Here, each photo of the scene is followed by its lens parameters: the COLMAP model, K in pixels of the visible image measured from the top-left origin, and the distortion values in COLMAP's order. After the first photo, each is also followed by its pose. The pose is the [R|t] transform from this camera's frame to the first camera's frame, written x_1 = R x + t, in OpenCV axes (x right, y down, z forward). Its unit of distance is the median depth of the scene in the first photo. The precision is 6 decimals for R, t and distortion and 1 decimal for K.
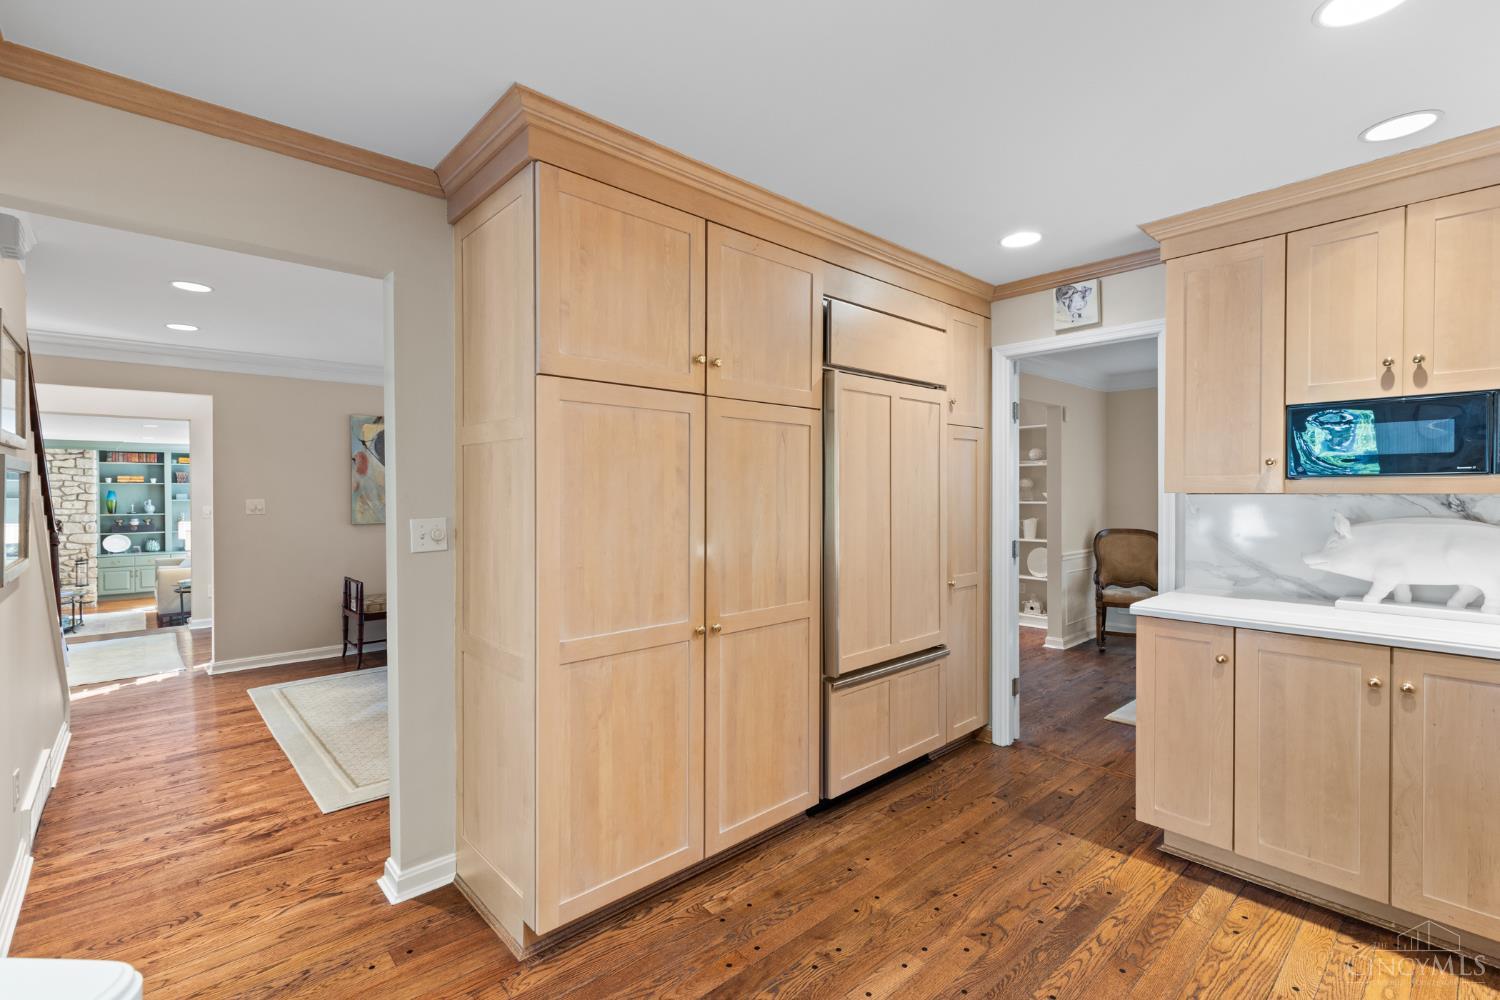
lens RADIAL K [[675.9, 0, 748.0], [0, 675.9, 496.6], [0, 0, 1]] dist [0.001689, 0.000014]
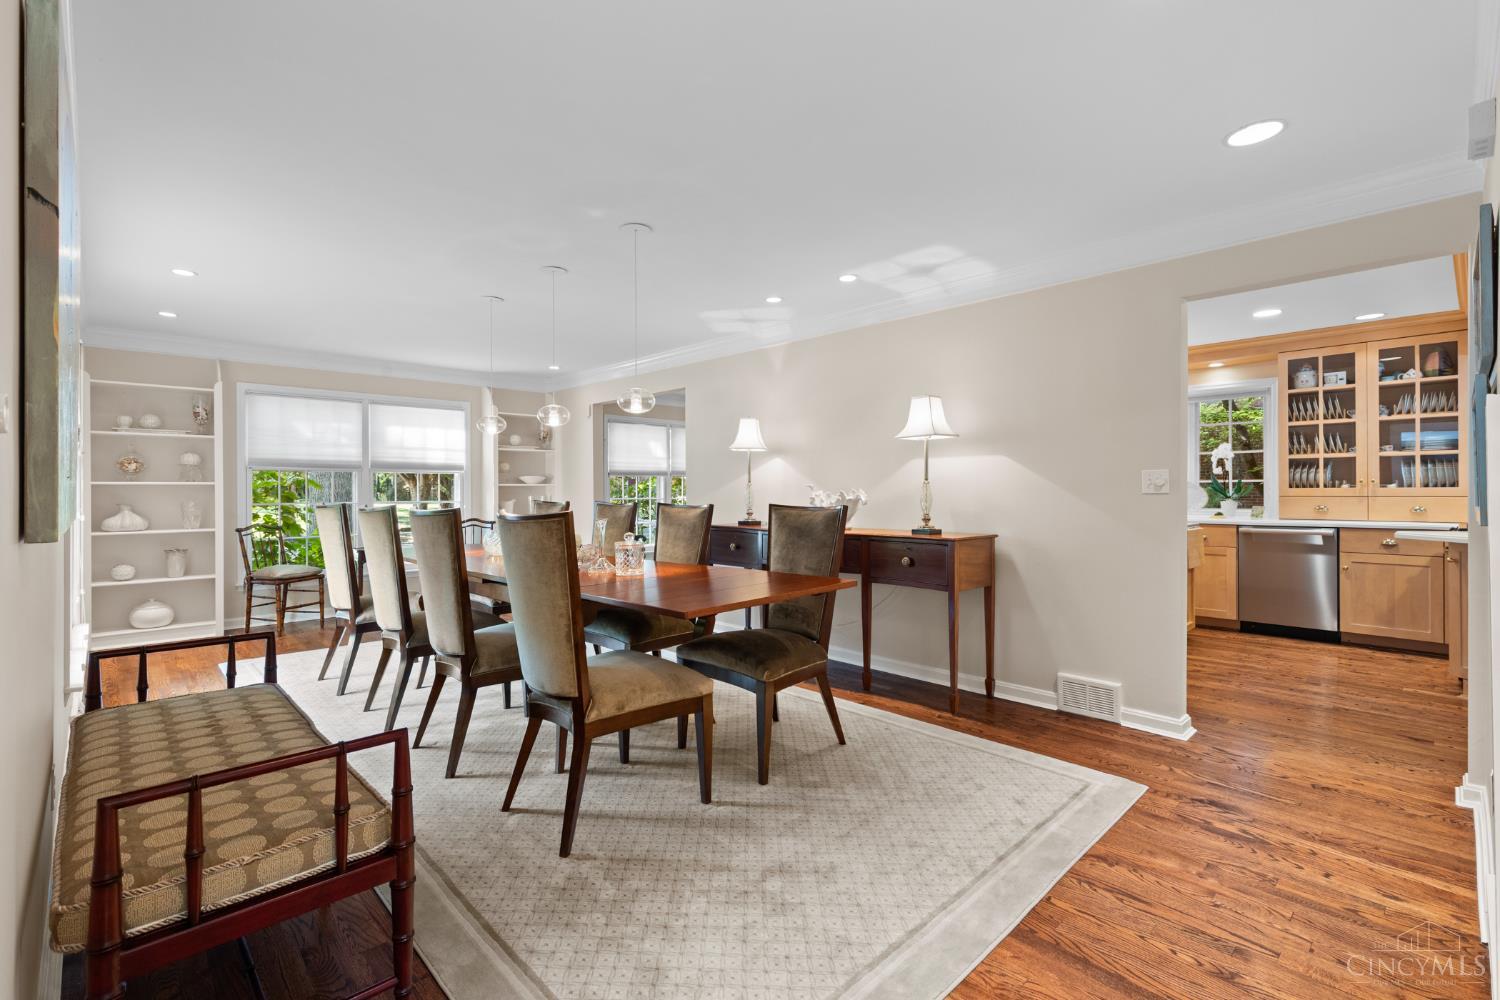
lens RADIAL K [[675.9, 0, 749.7], [0, 675.9, 494.4], [0, 0, 1]] dist [0.001689, 0.000014]
pose [[-0.027004, -0.001549, 0.999634, -1.633850], [0.013292, 0.999910, 0.001908, 0.065143], [-0.999547, 0.013339, -0.026981, 1.666222]]
